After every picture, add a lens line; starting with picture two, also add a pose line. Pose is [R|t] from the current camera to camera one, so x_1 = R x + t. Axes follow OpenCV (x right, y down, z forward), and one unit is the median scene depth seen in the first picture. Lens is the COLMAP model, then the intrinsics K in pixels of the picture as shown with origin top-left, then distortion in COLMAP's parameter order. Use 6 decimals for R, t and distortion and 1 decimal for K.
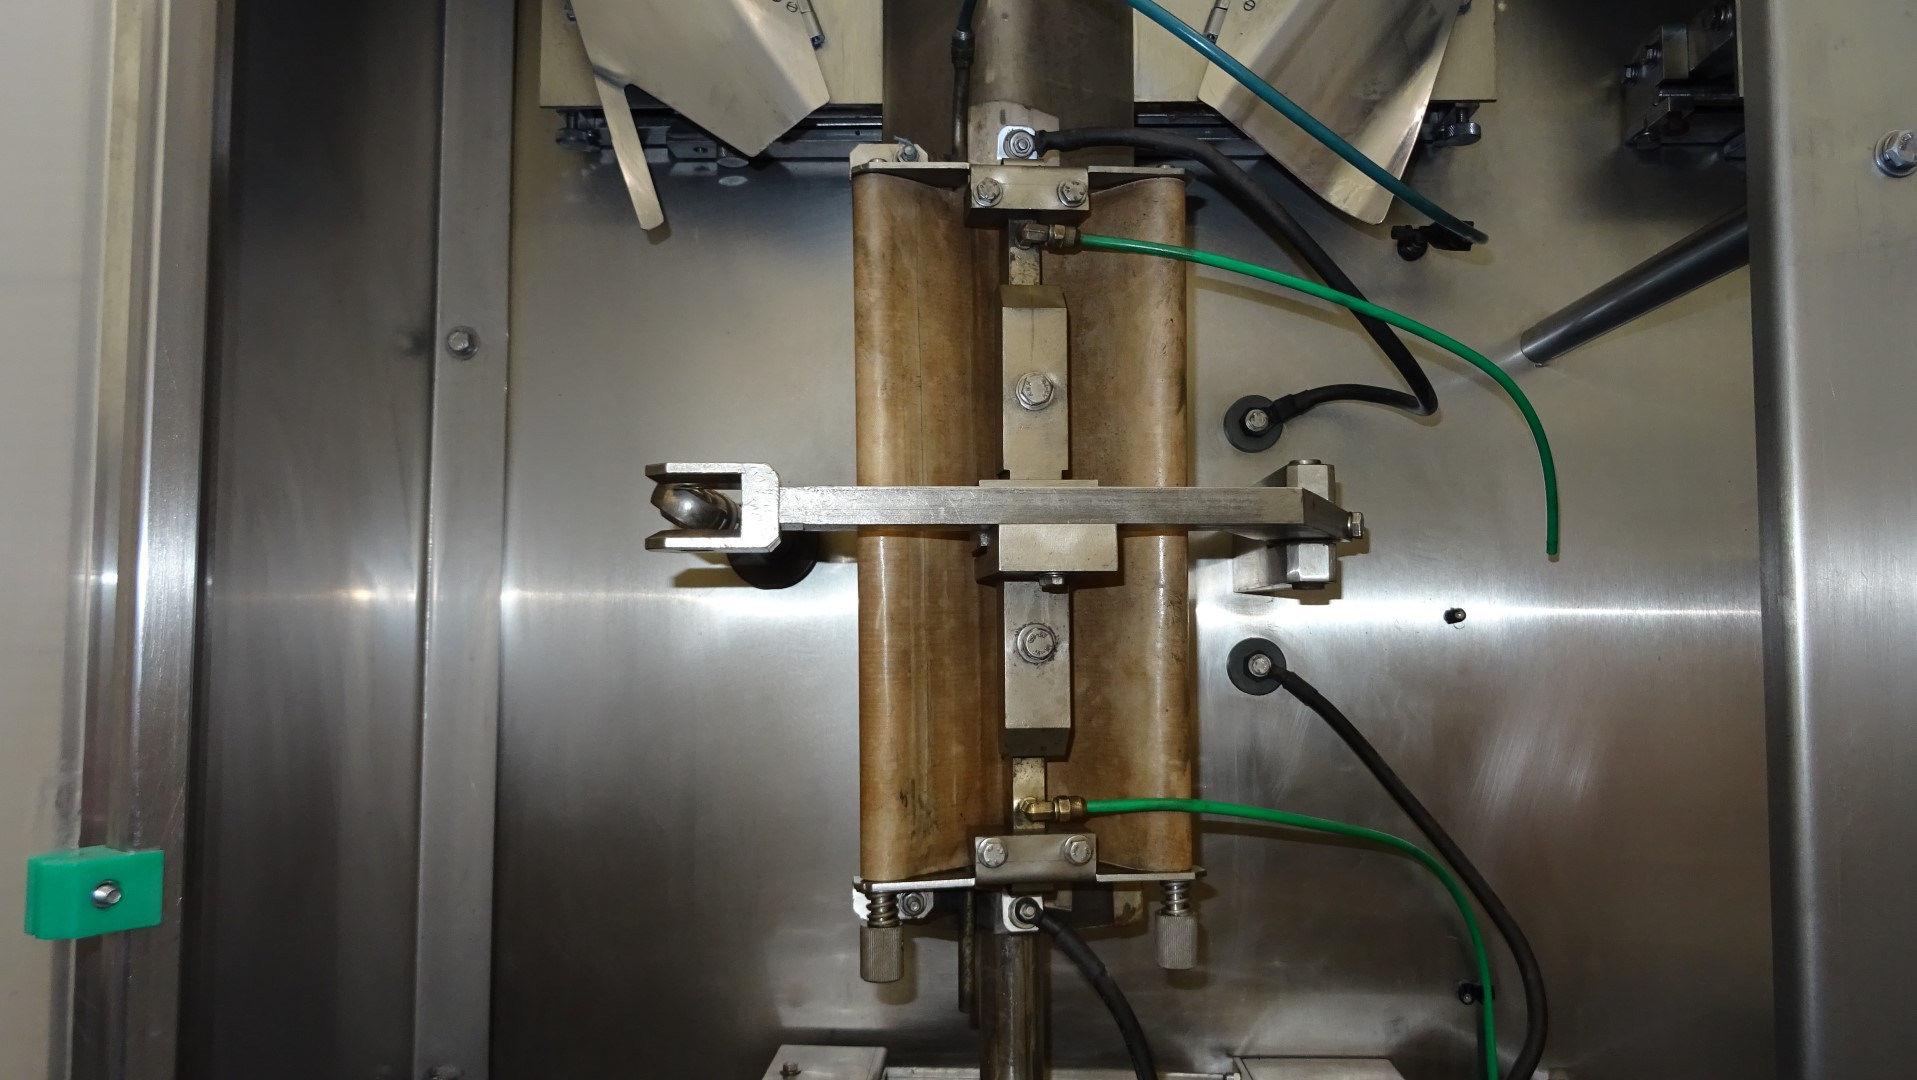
lens RADIAL K [[1381.4, 0, 962.8], [0, 1381.4, 546.7], [0, 0, 1]] dist [-0.001975, -0.003511]
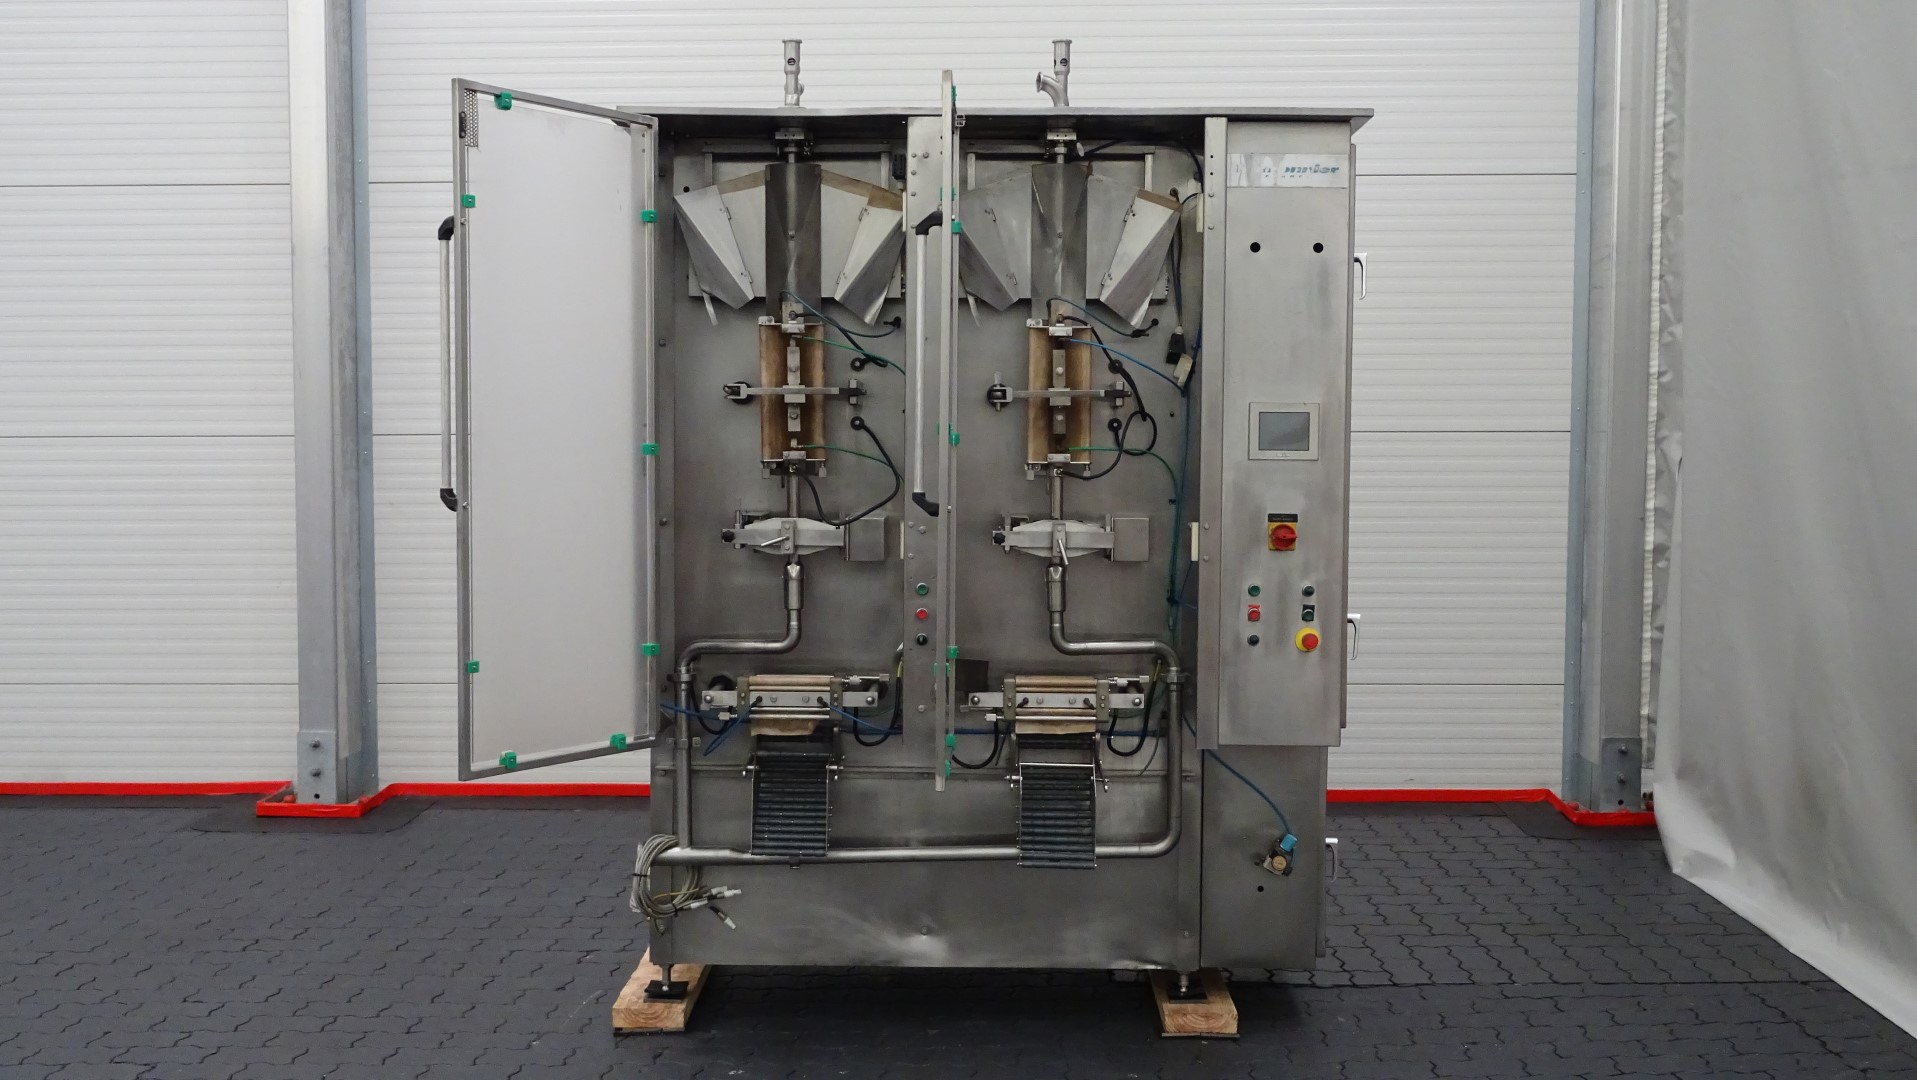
lens RADIAL K [[1381.4, 0, 957.6], [0, 1381.4, 534.9], [0, 0, 1]] dist [-0.001975, -0.003511]
pose [[0.998473, 0.005252, 0.054998, 0.374365], [-0.012930, 0.990041, 0.140188, -0.220609], [-0.053714, -0.140685, 0.988596, -4.180210]]
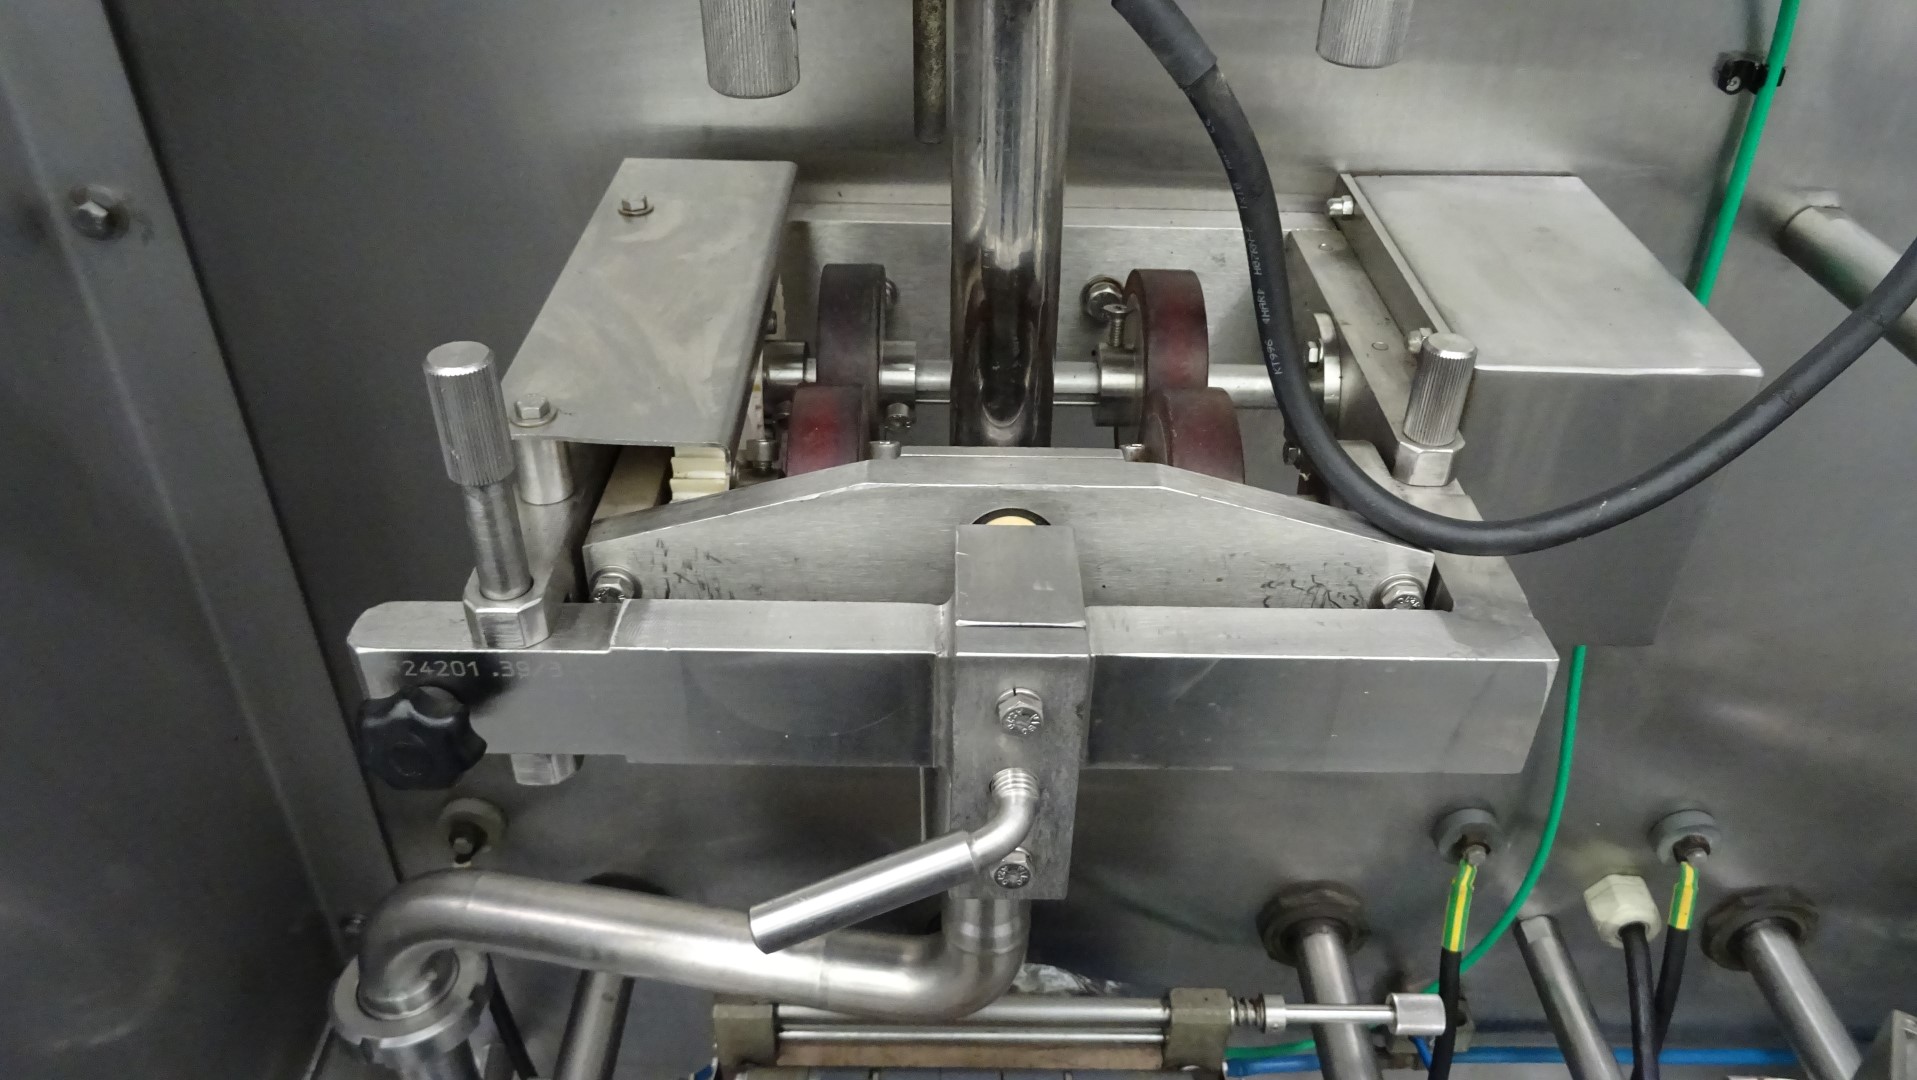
lens RADIAL K [[1381.4, 0, 964.9], [0, 1381.4, 548.5], [0, 0, 1]] dist [-0.001975, -0.003511]
pose [[0.999180, -0.012167, 0.038607, -0.017760], [-0.015803, 0.760828, 0.648761, 0.314862], [-0.037267, -0.648839, 0.760012, 1.428508]]
